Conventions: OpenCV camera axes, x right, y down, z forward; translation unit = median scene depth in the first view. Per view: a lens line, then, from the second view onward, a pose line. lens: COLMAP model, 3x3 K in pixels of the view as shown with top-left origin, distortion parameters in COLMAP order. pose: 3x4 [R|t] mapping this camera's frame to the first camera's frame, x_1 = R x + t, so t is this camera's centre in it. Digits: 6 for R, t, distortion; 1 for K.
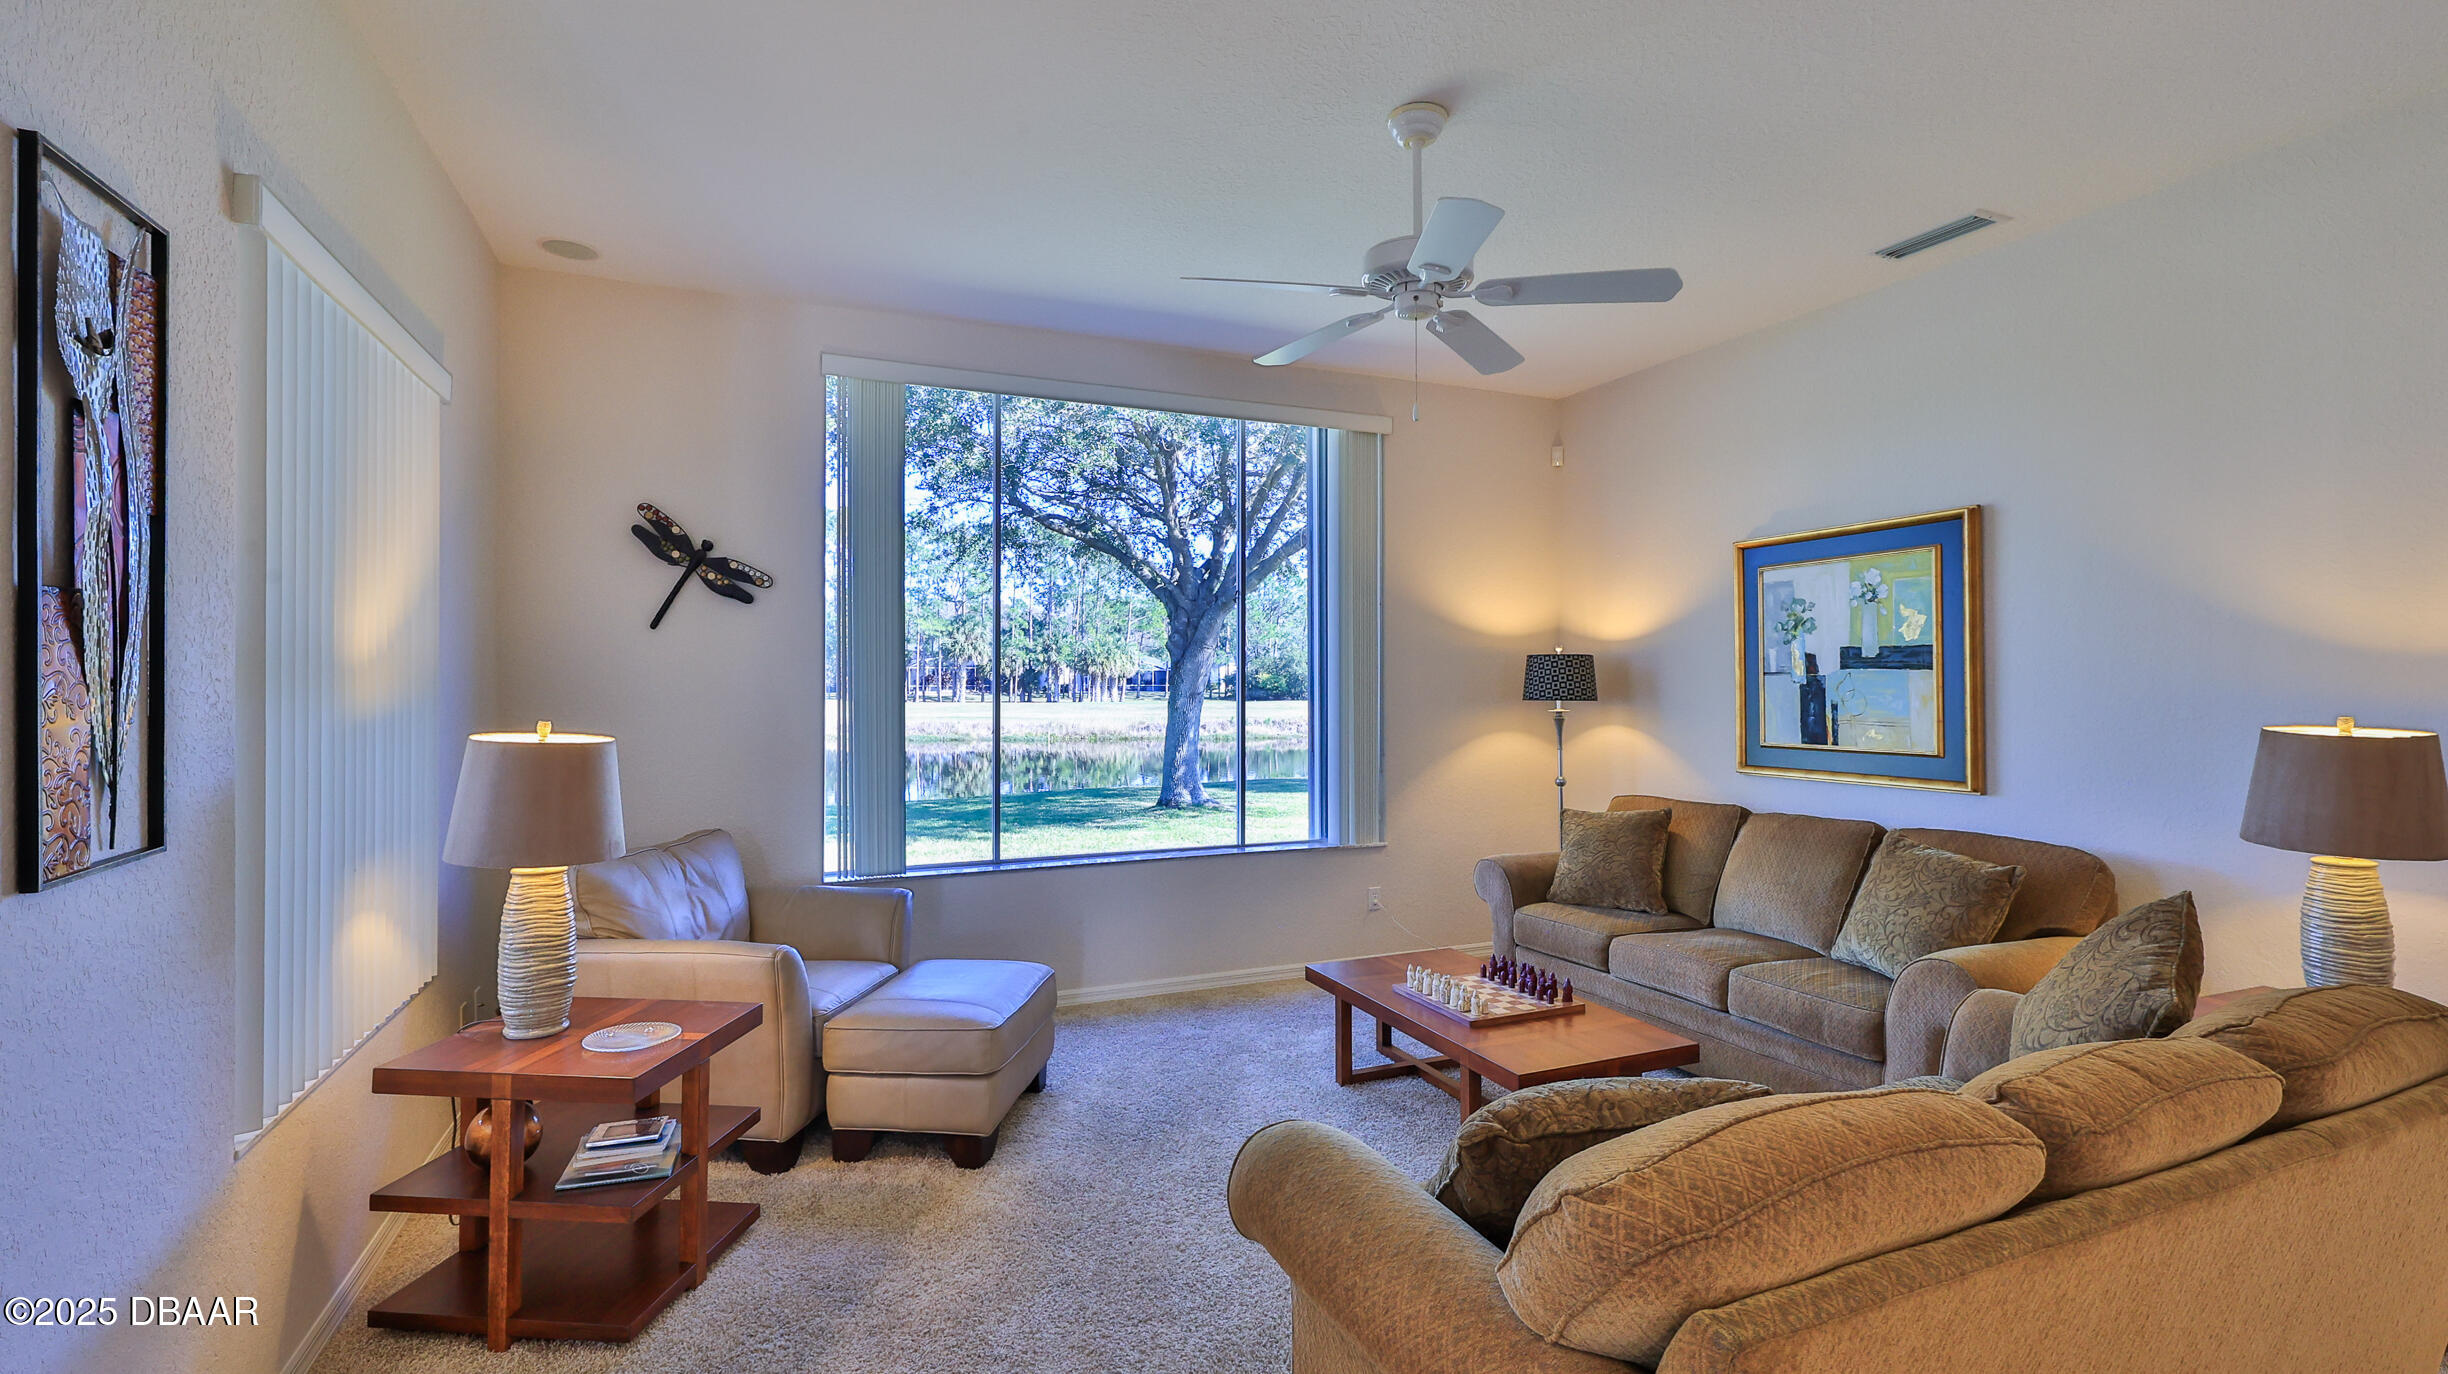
lens RADIAL K [[1080.2, 0, 1210.5], [0, 1080.2, 677.3], [0, 0, 1]] dist [0.000157, -0.000767]
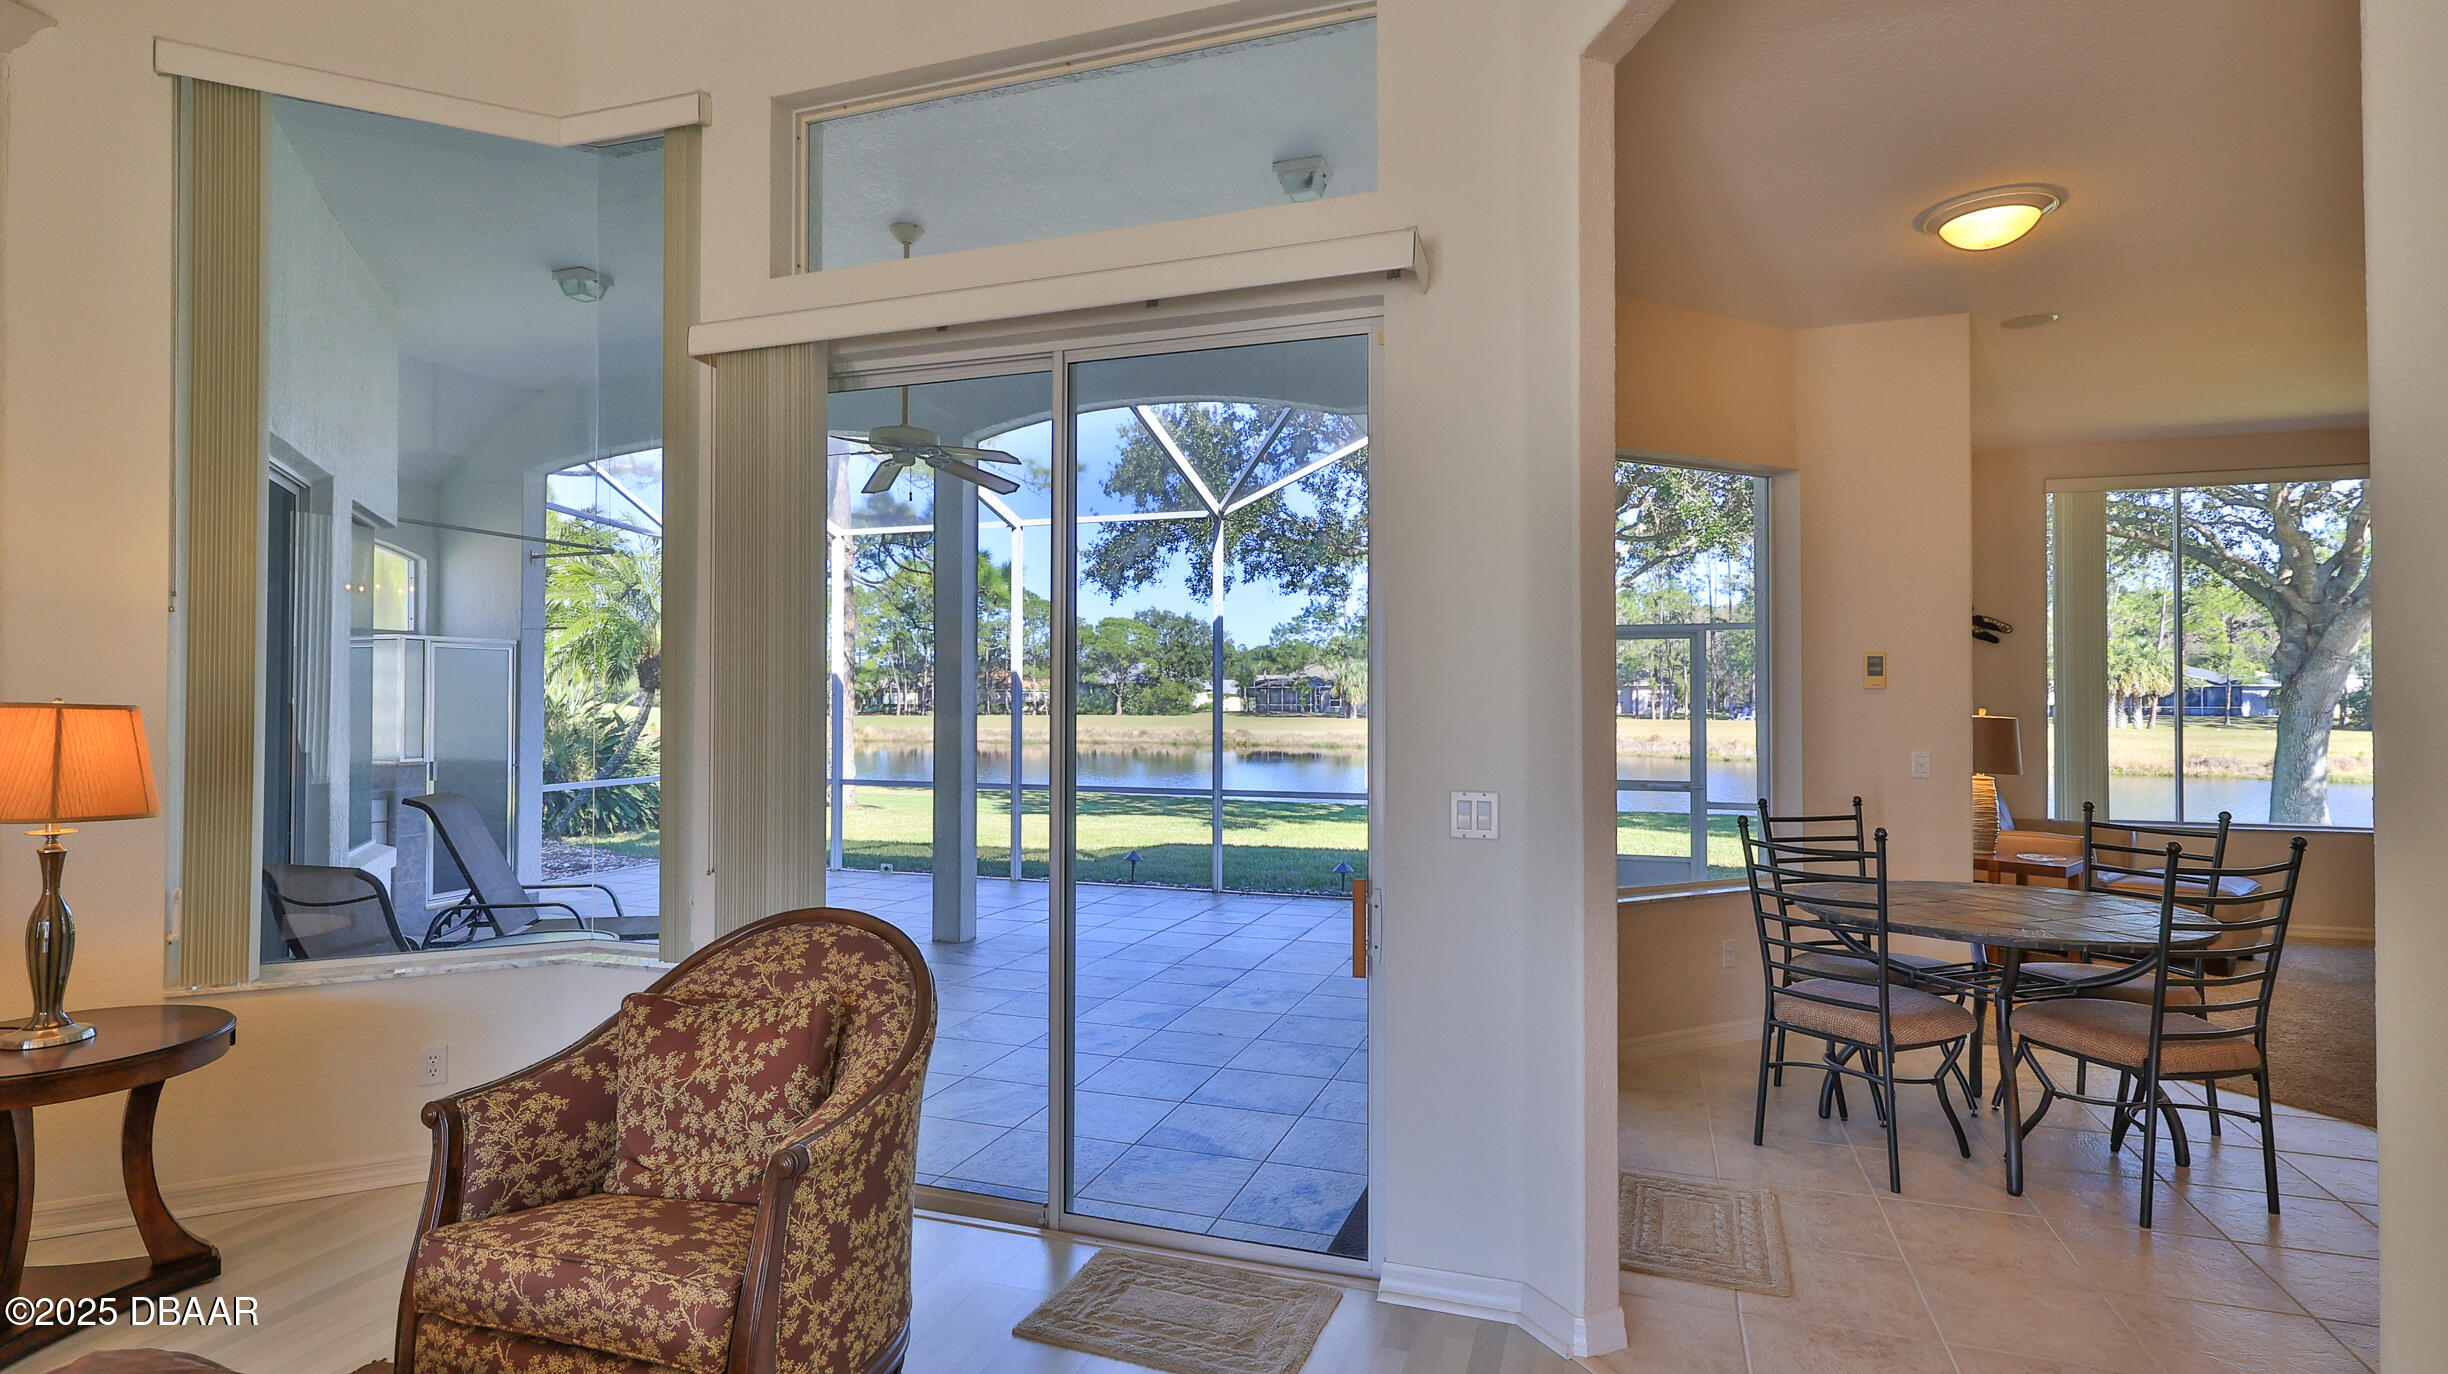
lens RADIAL K [[1197.9, 0, 1222.4], [0, 1197.9, 682.6], [0, 0, 1]] dist [0.000708, 0.000330]
pose [[0.741625, -0.006360, -0.670785, -0.085445], [-0.001076, 0.999943, -0.010670, 0.010315], [0.670814, 0.008634, 0.741575, -1.089856]]
